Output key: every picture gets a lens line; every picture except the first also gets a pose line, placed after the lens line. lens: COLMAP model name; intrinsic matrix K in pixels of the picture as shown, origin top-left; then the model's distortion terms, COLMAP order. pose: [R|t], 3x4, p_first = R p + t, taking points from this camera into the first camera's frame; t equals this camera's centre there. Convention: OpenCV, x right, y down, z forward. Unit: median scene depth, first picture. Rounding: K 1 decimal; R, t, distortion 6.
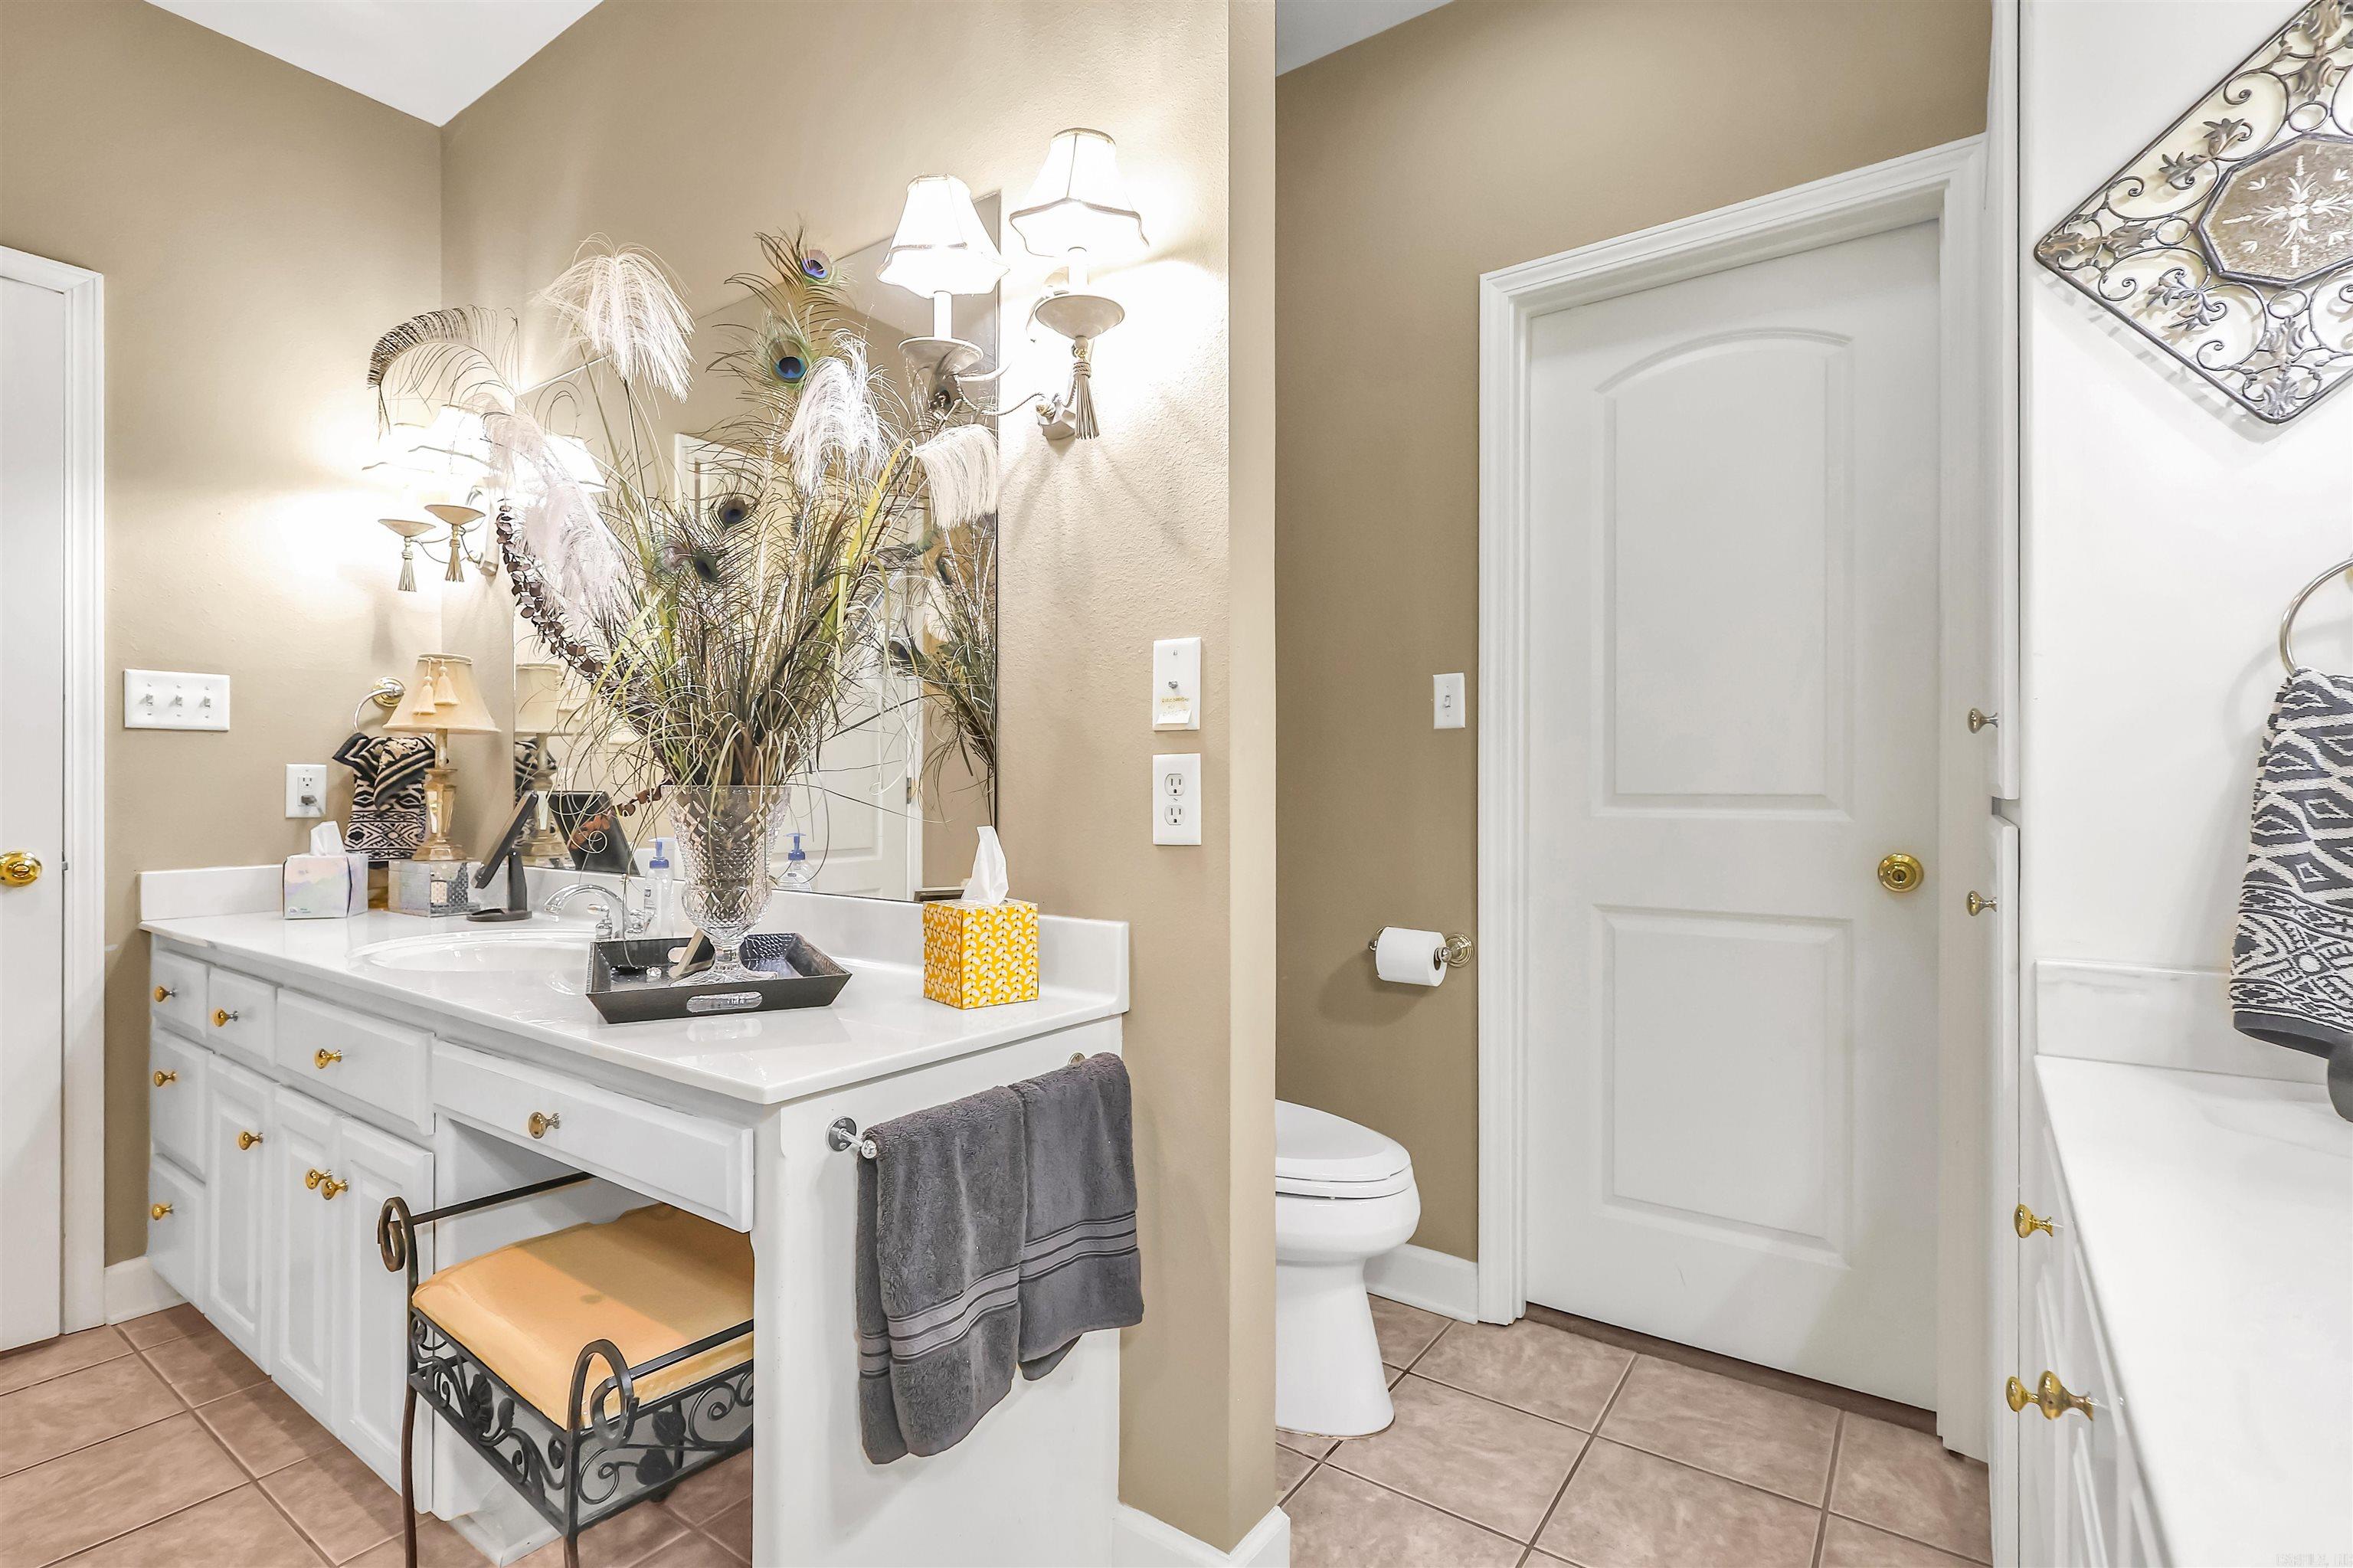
lens RADIAL K [[1091.1, 0, 1178.1], [0, 1091.1, 785.0], [0, 0, 1]] dist [-0.007437, 0.002568]
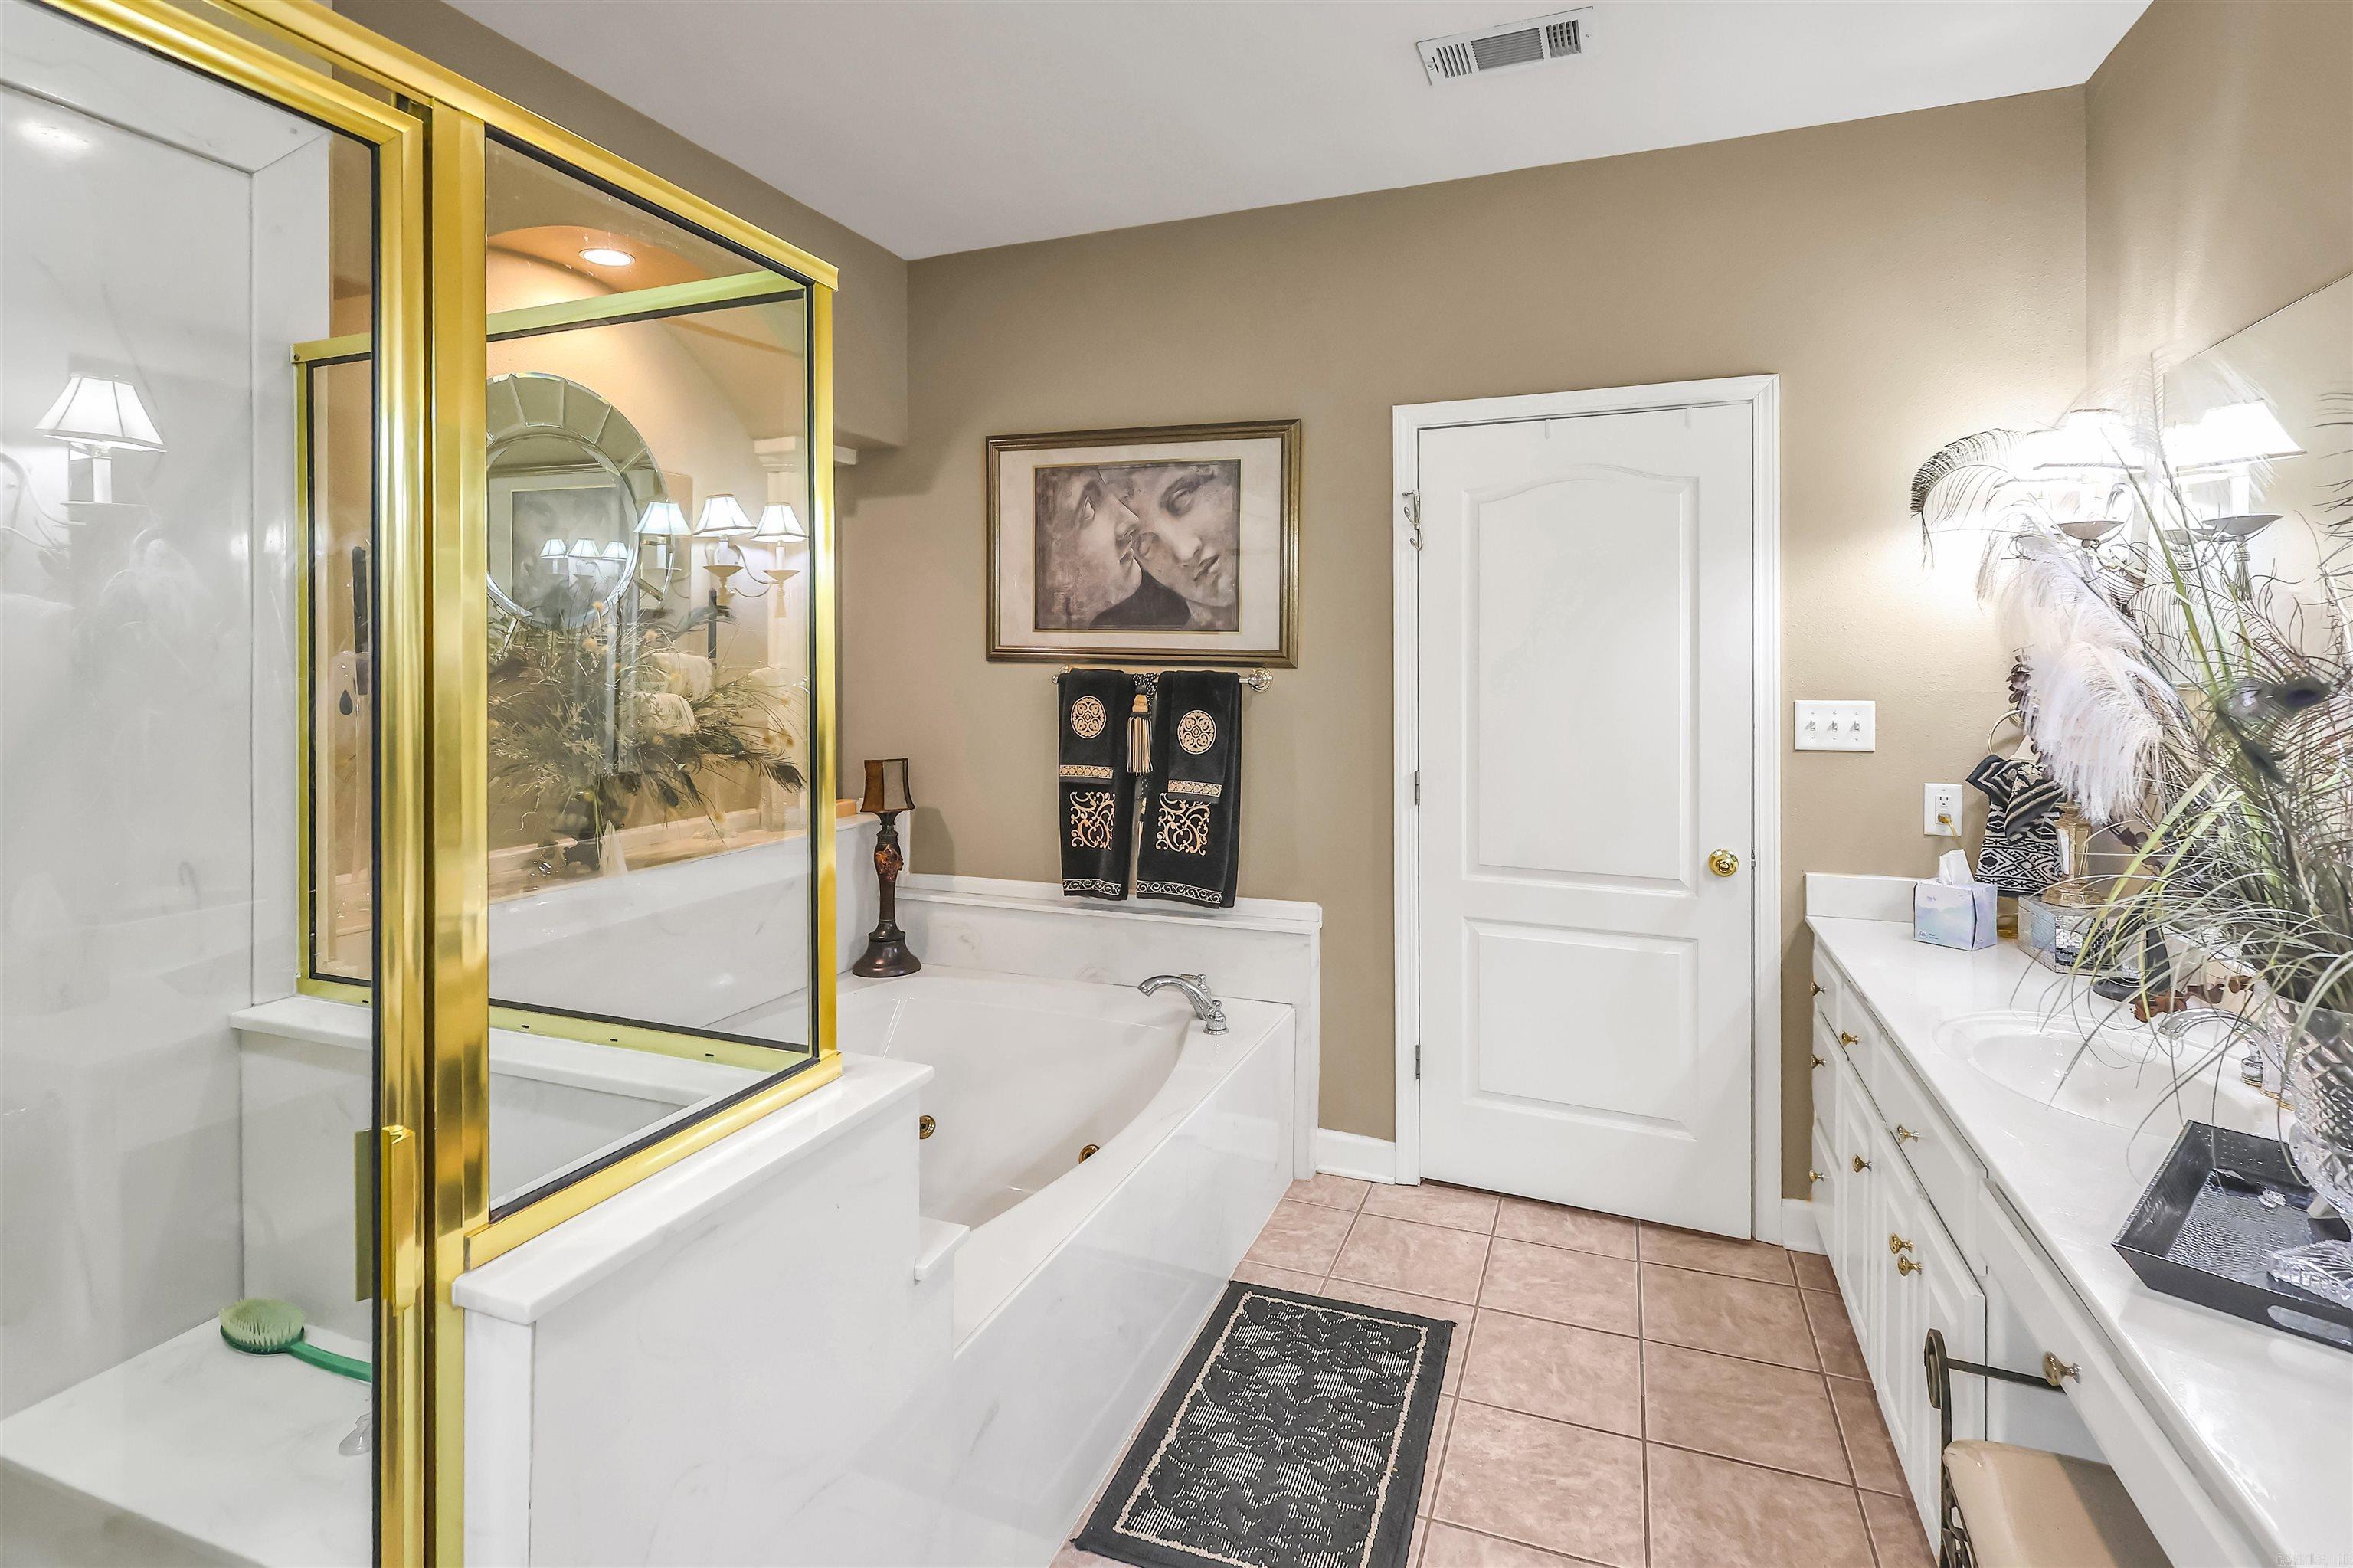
lens RADIAL K [[1133.5, 0, 1177.6], [0, 1133.5, 682.3], [0, 0, 1]] dist [0.004224, 0.000361]
pose [[0.236381, 0.003999, -0.971652, 0.068549], [-0.000563, 0.999992, 0.003978, -0.124965], [0.971660, -0.000394, 0.236382, 0.051865]]
